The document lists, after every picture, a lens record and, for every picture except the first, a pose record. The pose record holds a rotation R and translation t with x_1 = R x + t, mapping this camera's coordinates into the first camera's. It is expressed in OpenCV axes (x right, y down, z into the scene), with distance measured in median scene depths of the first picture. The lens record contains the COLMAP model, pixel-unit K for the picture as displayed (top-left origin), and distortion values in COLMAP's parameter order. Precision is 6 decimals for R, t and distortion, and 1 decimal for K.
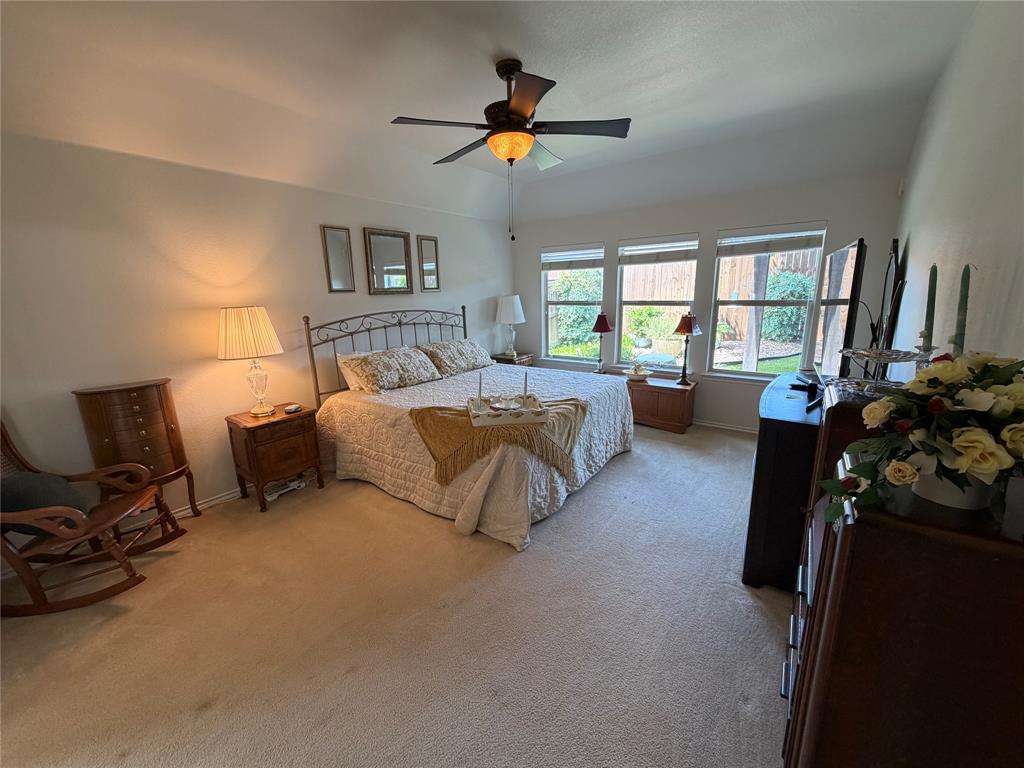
lens RADIAL K [[407.2, 0, 510.7], [0, 407.2, 383.7], [0, 0, 1]] dist [0.000032, -0.000111]
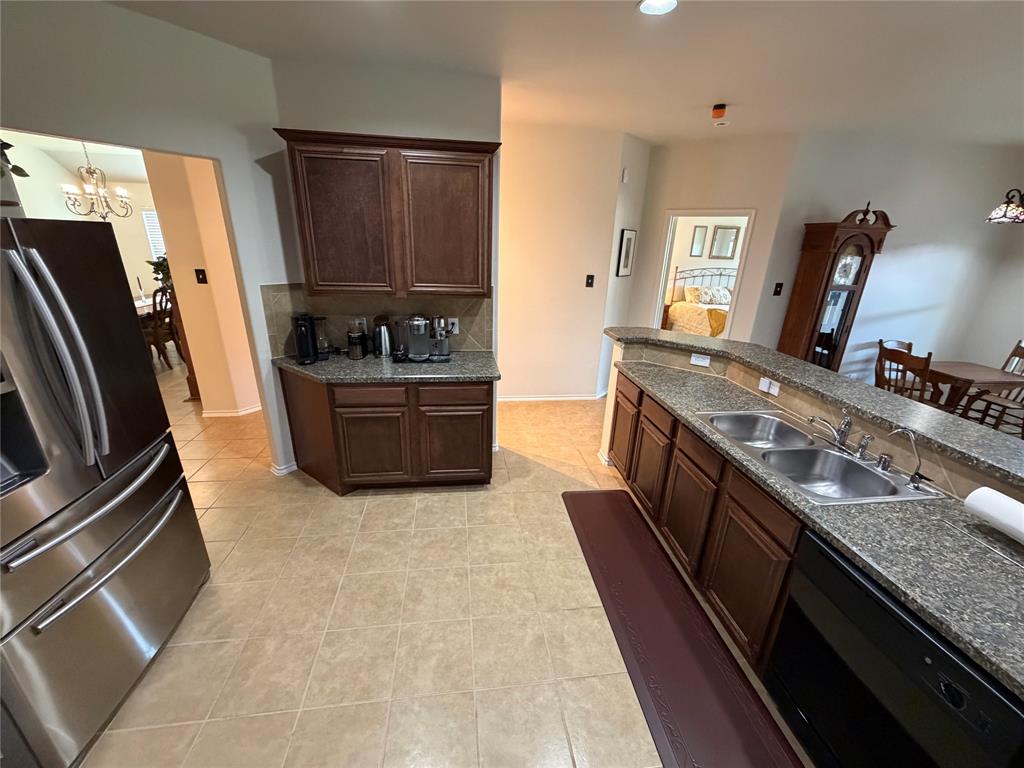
lens RADIAL K [[407.2, 0, 515.3], [0, 407.2, 394.1], [0, 0, 1]] dist [0.000032, -0.000111]
pose [[0.690730, 0.288430, -0.663099, 0.577878], [-0.209079, 0.957500, 0.198696, 0.249103], [0.692227, 0.001395, 0.721678, -1.244266]]
